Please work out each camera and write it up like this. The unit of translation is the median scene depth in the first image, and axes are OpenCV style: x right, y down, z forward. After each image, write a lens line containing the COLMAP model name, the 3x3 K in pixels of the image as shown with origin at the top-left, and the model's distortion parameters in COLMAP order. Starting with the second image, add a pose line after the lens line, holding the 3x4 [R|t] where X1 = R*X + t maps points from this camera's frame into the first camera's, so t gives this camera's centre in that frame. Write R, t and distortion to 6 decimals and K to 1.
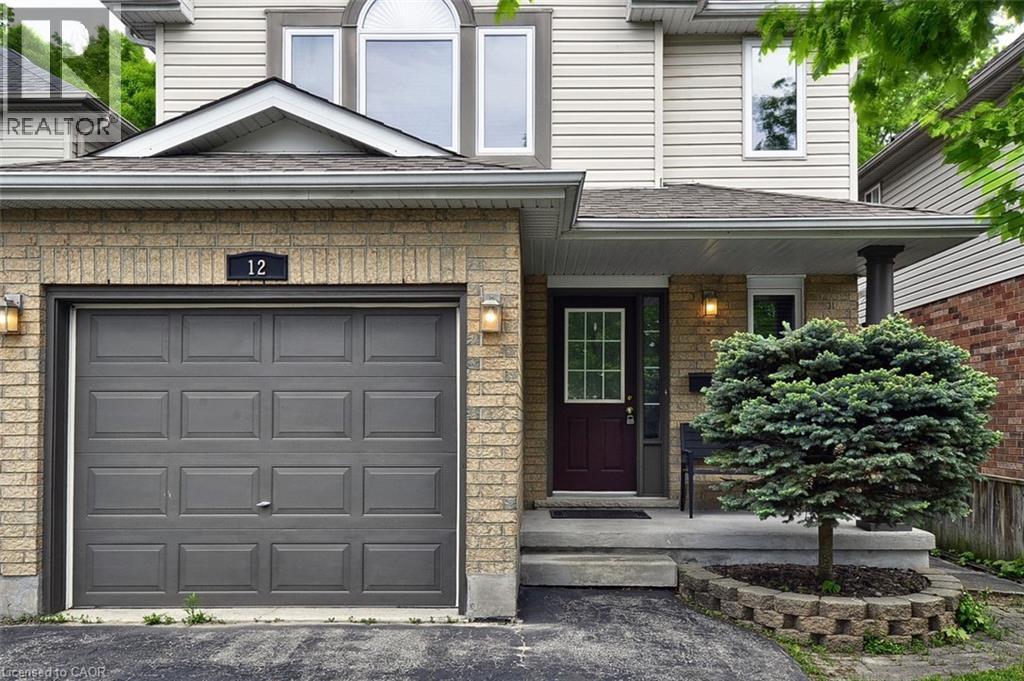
lens RADIAL K [[928.0, 0, 511.4], [0, 928.0, 377.0], [0, 0, 1]] dist [0.017673, 0.022000]
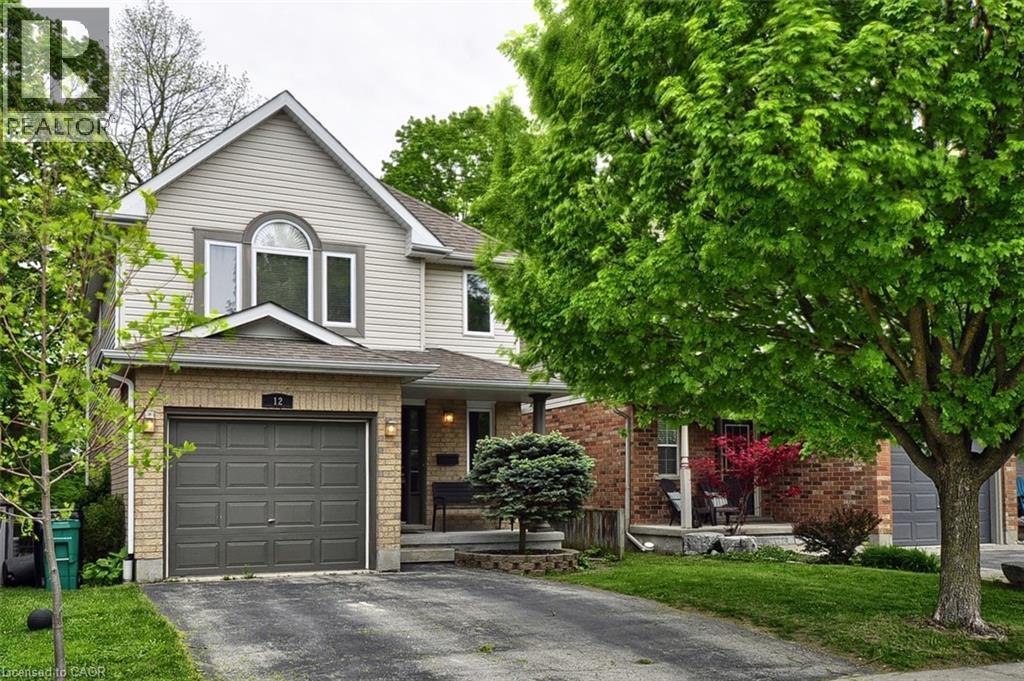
lens RADIAL K [[928.0, 0, 511.4], [0, 928.0, 377.0], [0, 0, 1]] dist [0.017673, 0.022000]
pose [[0.904682, 0.044275, 0.423781, -0.671582], [-0.009870, 0.996497, -0.083040, -0.007748], [-0.425974, 0.070942, 0.901950, -1.040807]]
